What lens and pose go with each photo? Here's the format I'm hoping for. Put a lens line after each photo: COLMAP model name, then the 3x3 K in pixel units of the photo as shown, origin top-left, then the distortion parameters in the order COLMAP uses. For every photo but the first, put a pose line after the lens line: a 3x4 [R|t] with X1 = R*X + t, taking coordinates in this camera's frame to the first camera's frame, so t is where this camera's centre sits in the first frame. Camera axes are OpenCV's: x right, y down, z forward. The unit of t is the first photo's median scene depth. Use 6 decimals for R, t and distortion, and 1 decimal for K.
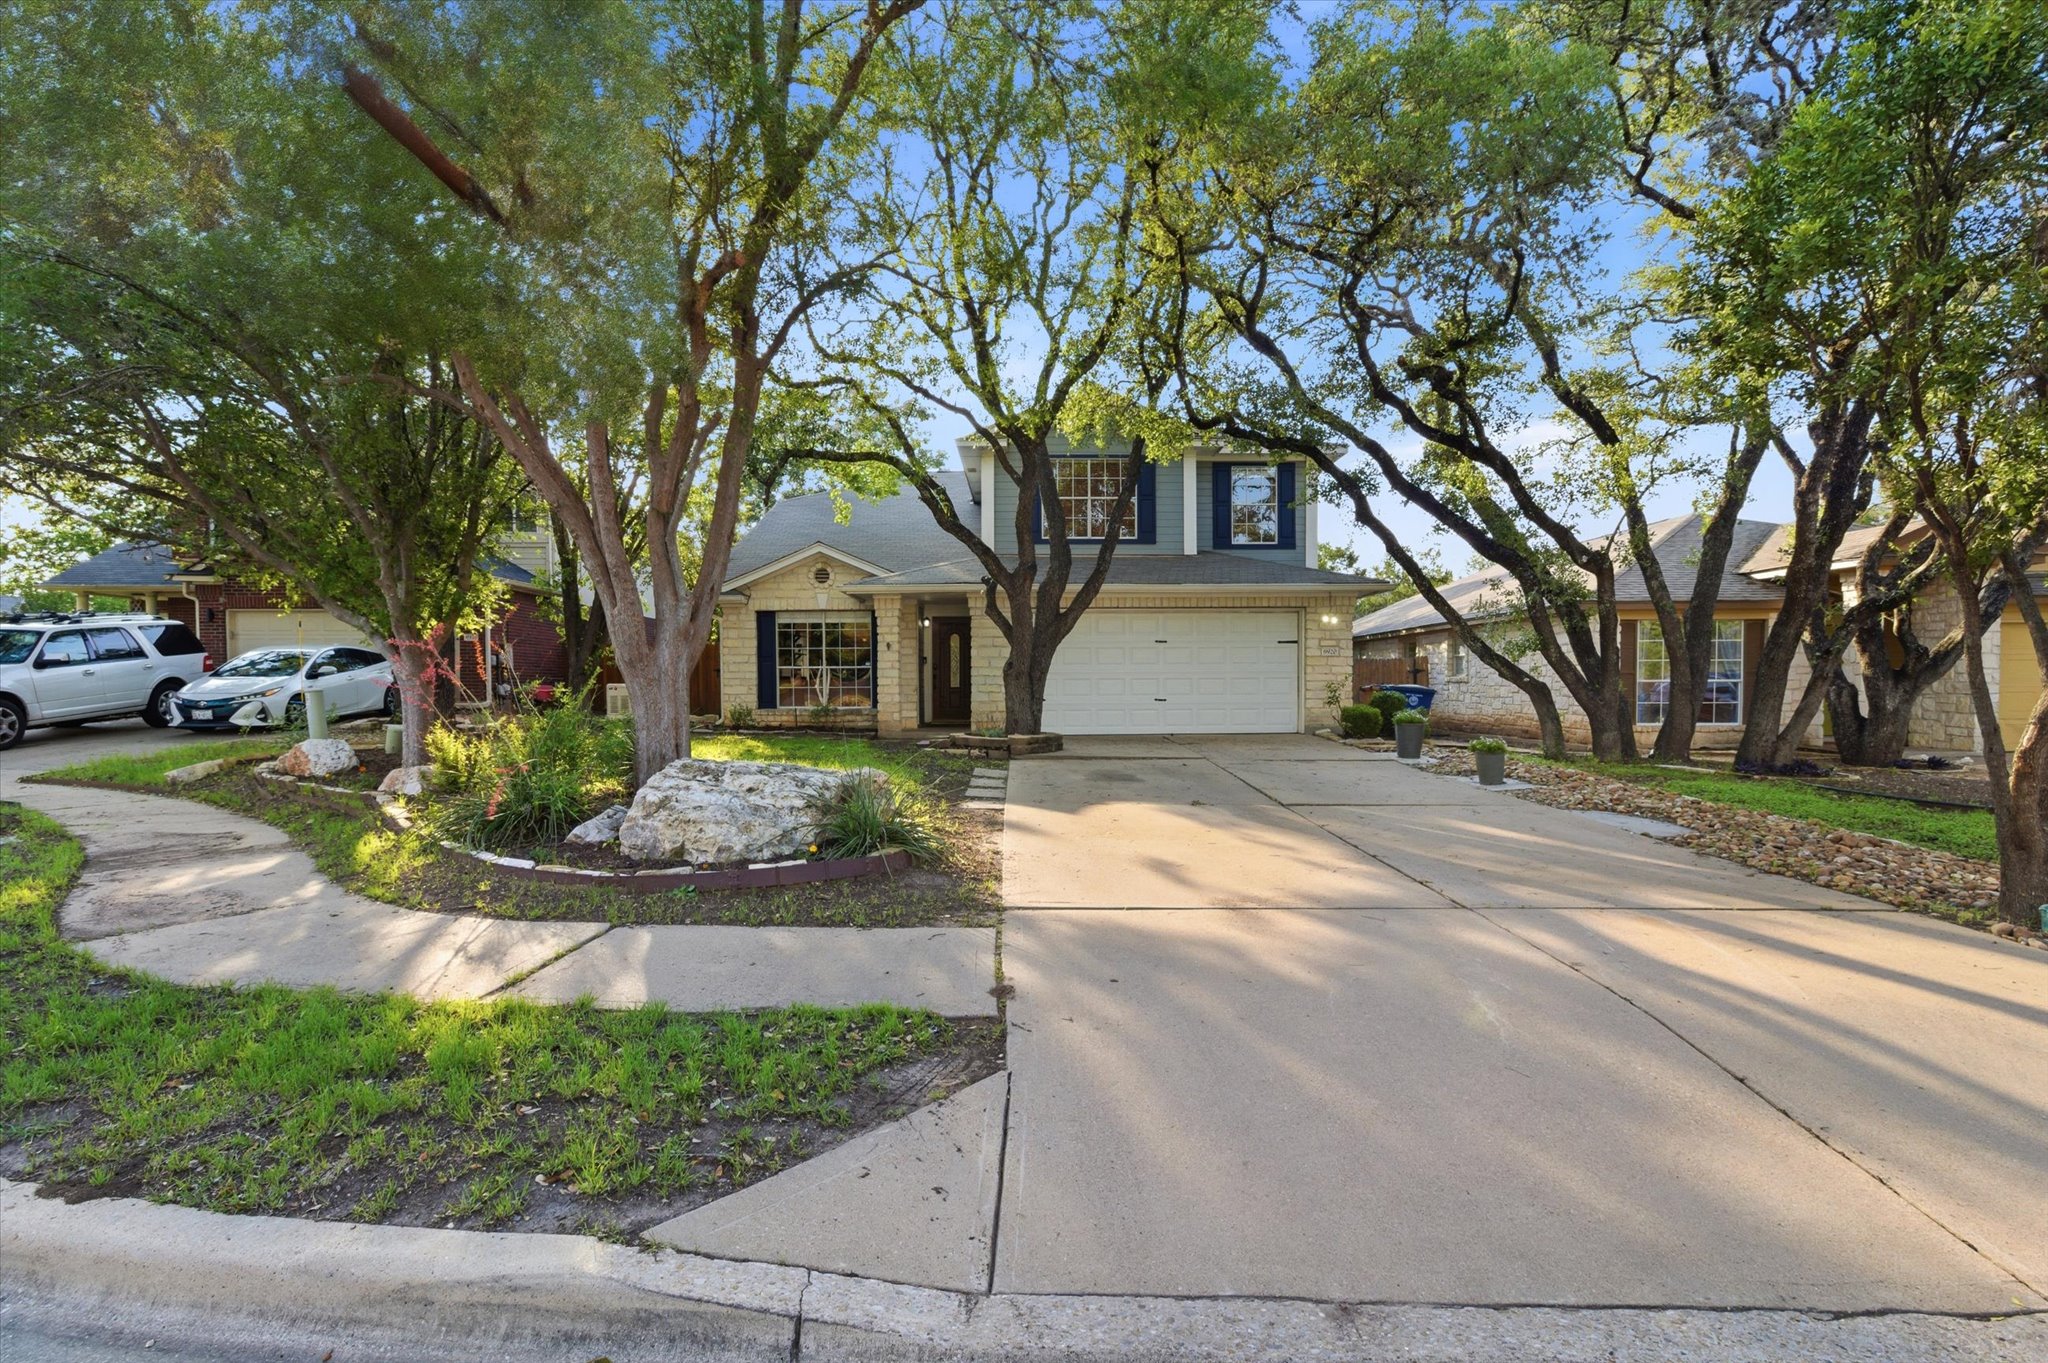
lens RADIAL K [[988.0, 0, 1024.0], [0, 988.0, 681.5], [0, 0, 1]] dist [-0.031103, 0.009590]
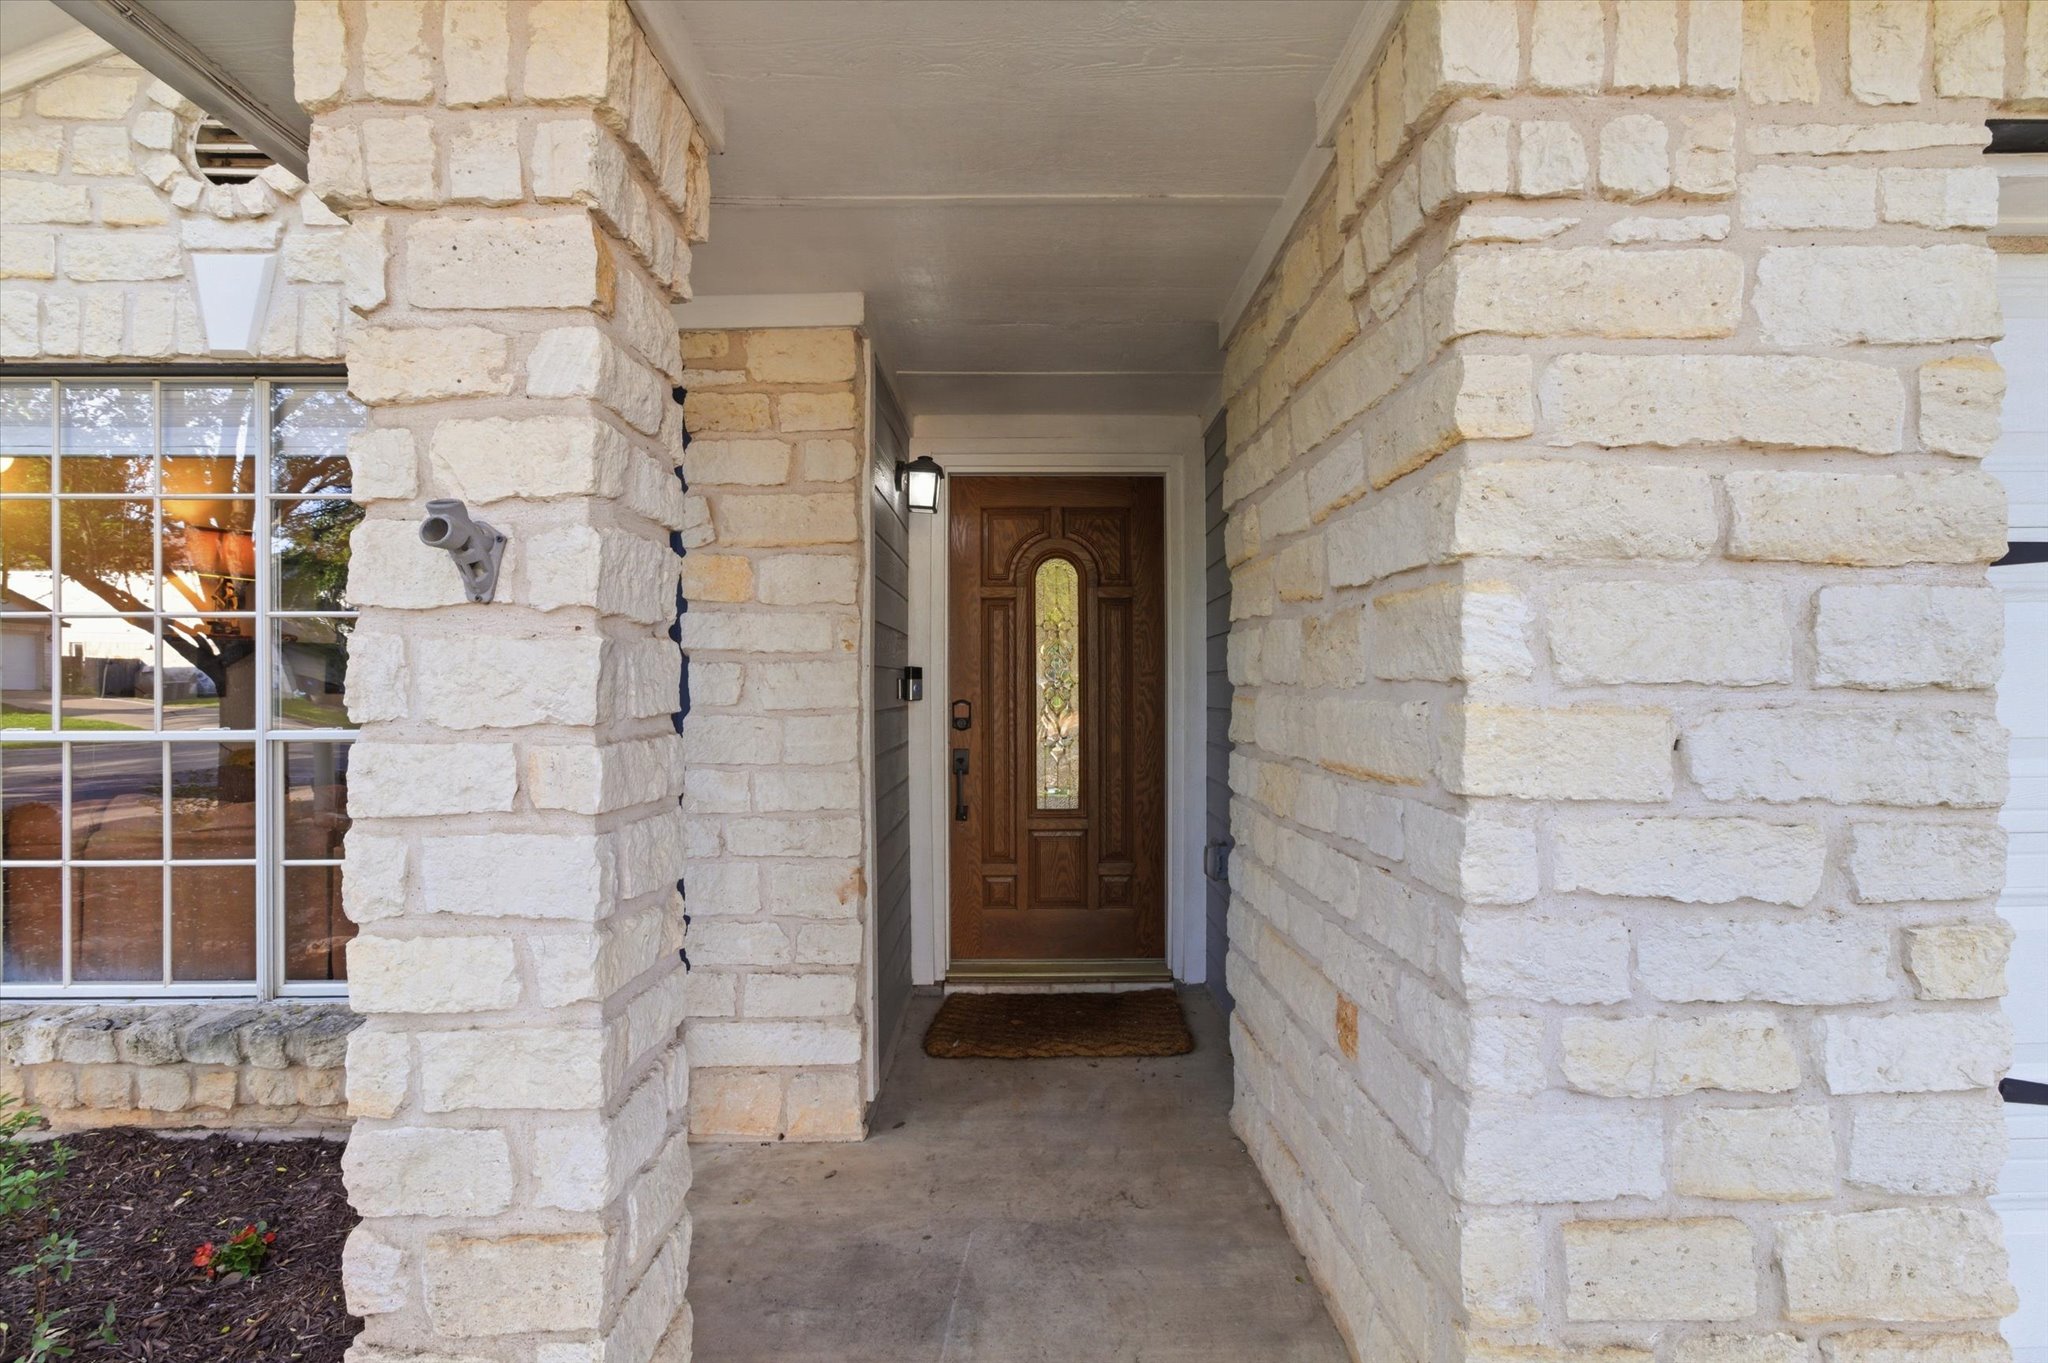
lens RADIAL K [[971.3, 0, 1024.0], [0, 971.3, 681.5], [0, 0, 1]] dist [0.024096, -0.000063]
pose [[0.999868, 0.003217, 0.015933, -0.084479], [-0.003309, 0.999978, 0.005738, -0.023429], [-0.015915, -0.005790, 0.999857, 0.839296]]
